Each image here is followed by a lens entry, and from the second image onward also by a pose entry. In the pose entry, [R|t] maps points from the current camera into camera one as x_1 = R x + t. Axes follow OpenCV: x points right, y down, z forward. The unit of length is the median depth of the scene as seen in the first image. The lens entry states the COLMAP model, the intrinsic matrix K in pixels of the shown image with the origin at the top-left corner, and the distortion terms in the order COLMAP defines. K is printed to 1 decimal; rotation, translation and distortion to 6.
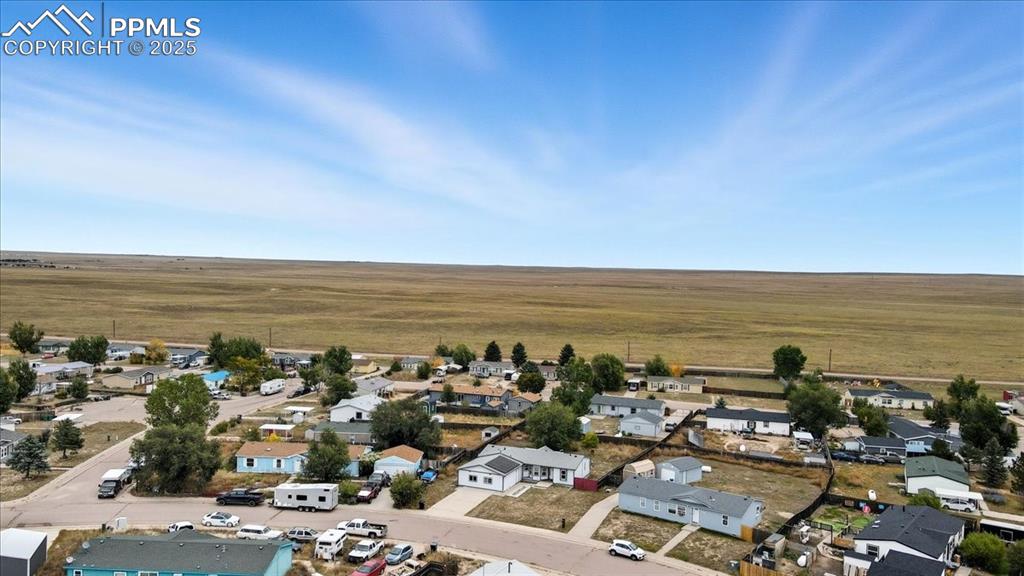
lens RADIAL K [[764.5, 0, 512.0], [0, 764.5, 288.0], [0, 0, 1]] dist [-0.004310, 0.062986]
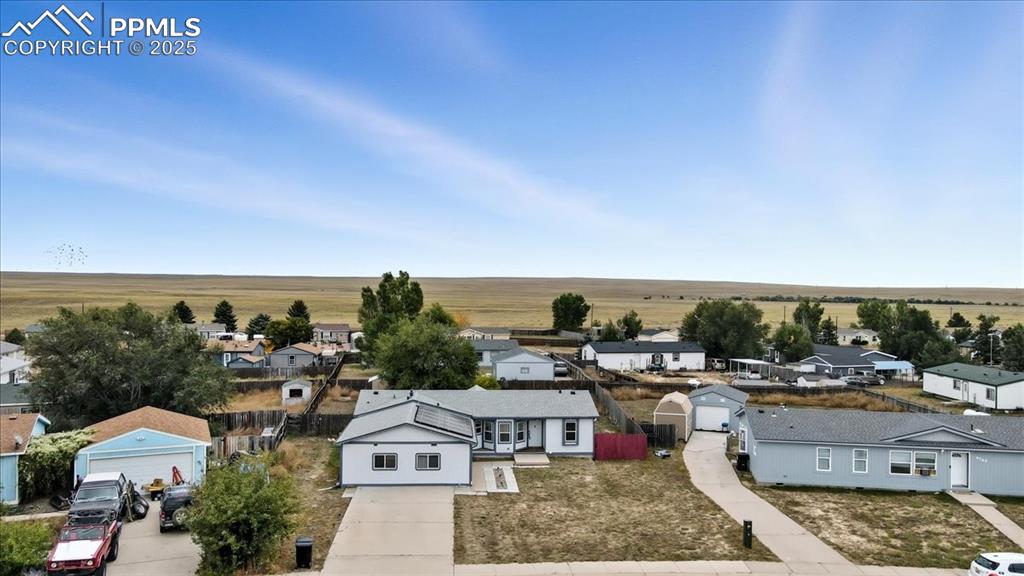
lens RADIAL K [[764.5, 0, 512.0], [0, 764.5, 288.0], [0, 0, 1]] dist [-0.004310, 0.062986]
pose [[0.892918, -0.017947, 0.449862, -0.160930], [0.023694, 0.999694, -0.007148, 0.164035], [-0.449596, 0.017042, 0.893069, 0.620219]]
